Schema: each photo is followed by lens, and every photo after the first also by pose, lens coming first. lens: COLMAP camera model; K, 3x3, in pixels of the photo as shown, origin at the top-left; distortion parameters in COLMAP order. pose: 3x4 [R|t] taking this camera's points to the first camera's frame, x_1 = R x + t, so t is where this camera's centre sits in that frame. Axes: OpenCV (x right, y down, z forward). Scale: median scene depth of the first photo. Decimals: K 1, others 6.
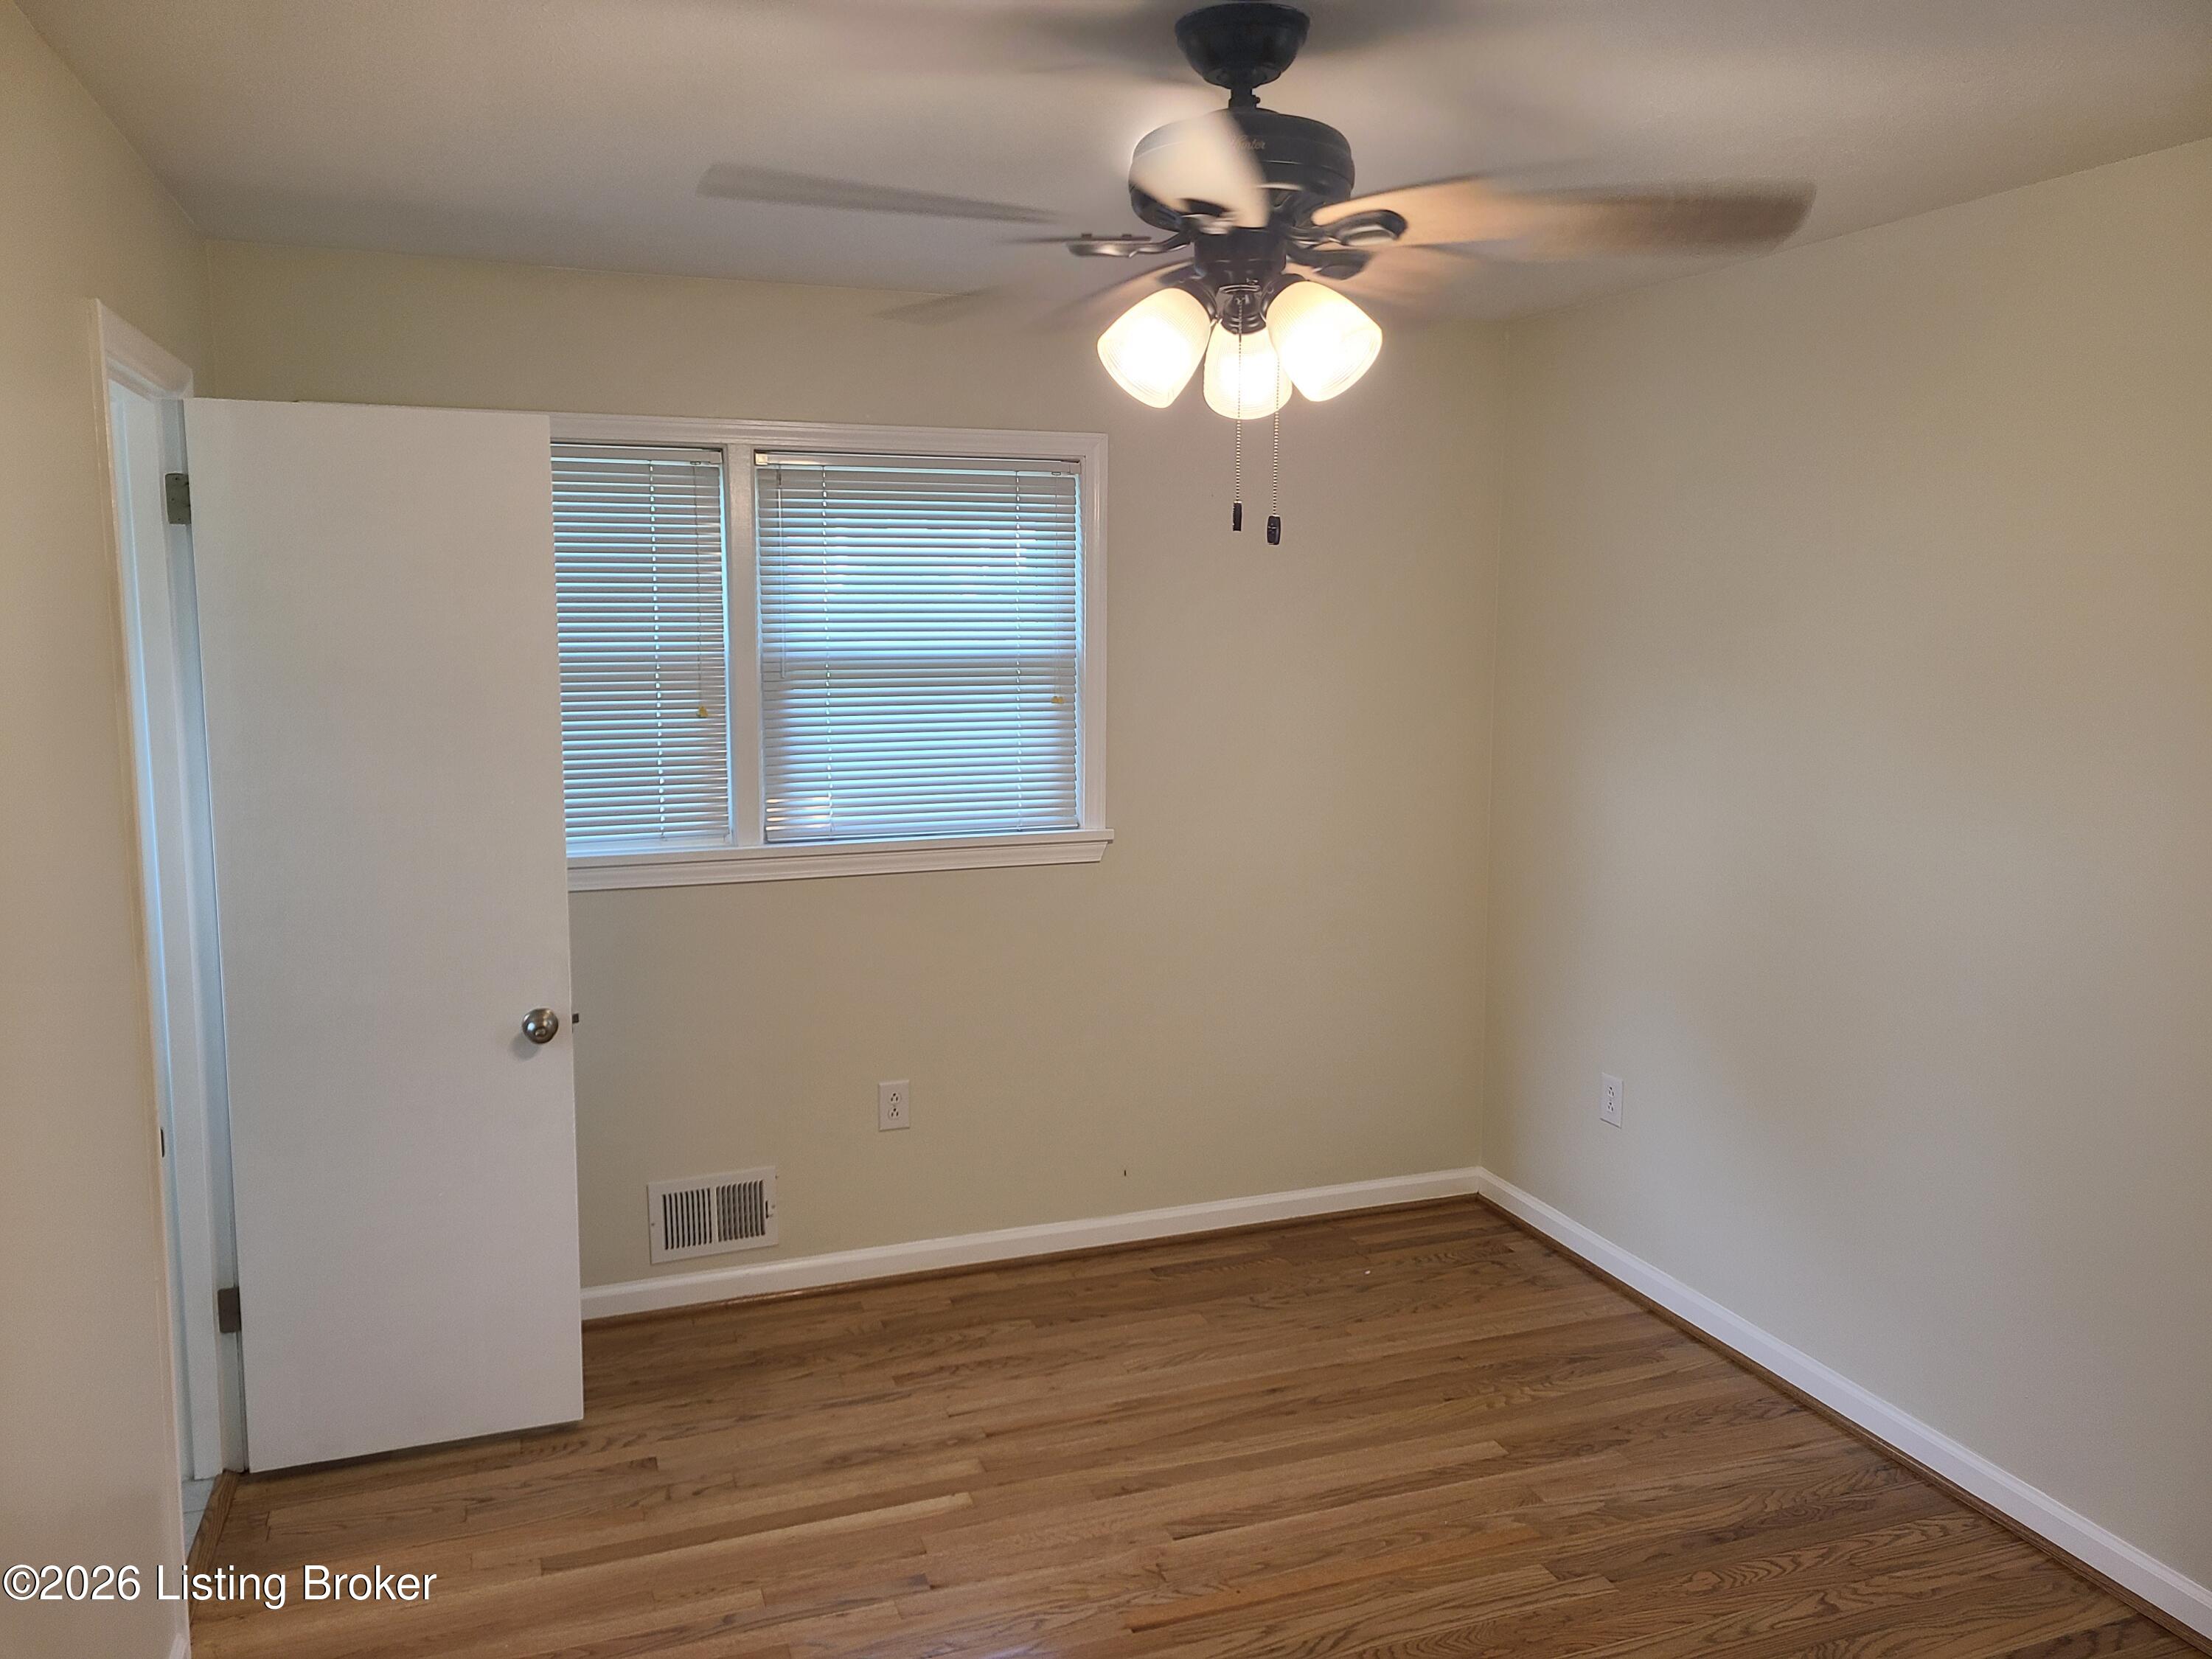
lens RADIAL K [[1640.1, 0, 1091.4], [0, 1640.1, 818.0], [0, 0, 1]] dist [0.070403, -0.052128]
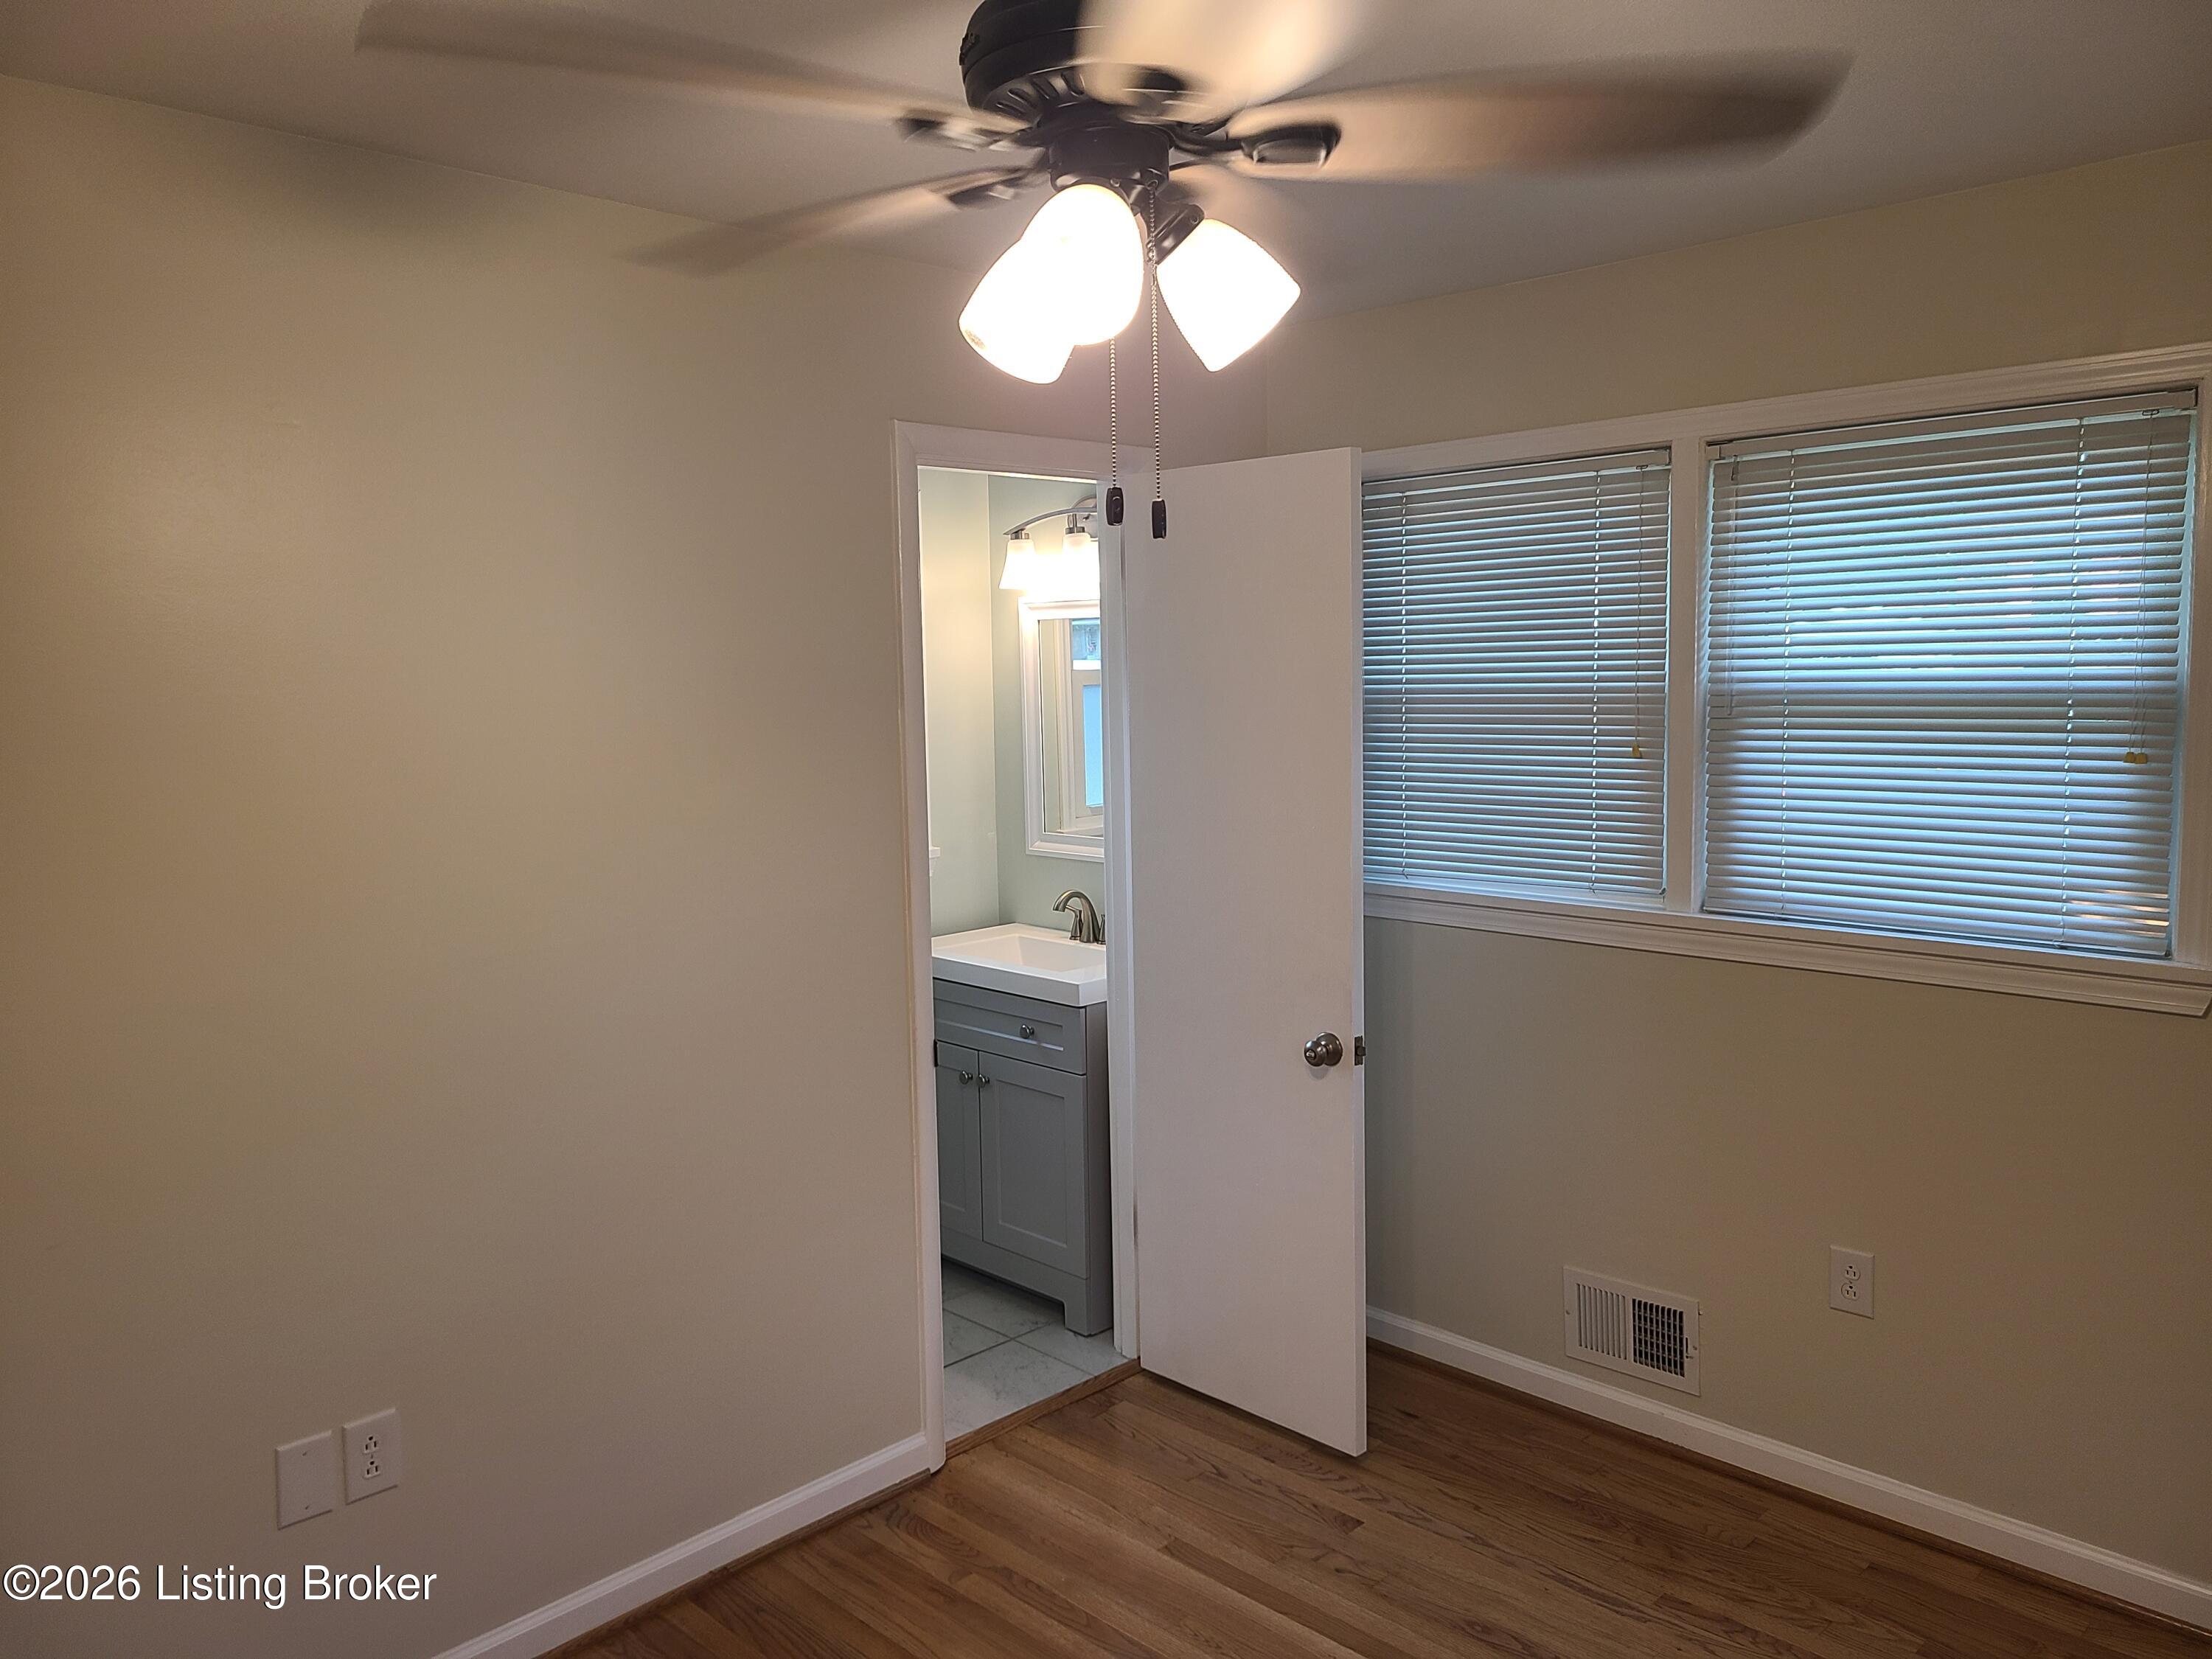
lens RADIAL K [[1640.1, 0, 1091.4], [0, 1640.1, 818.0], [0, 0, 1]] dist [0.070403, -0.052128]
pose [[0.428674, 0.080414, -0.899874, 0.437055], [-0.098422, 0.994260, 0.041963, -0.037836], [0.898082, 0.070579, 0.434128, 0.365410]]
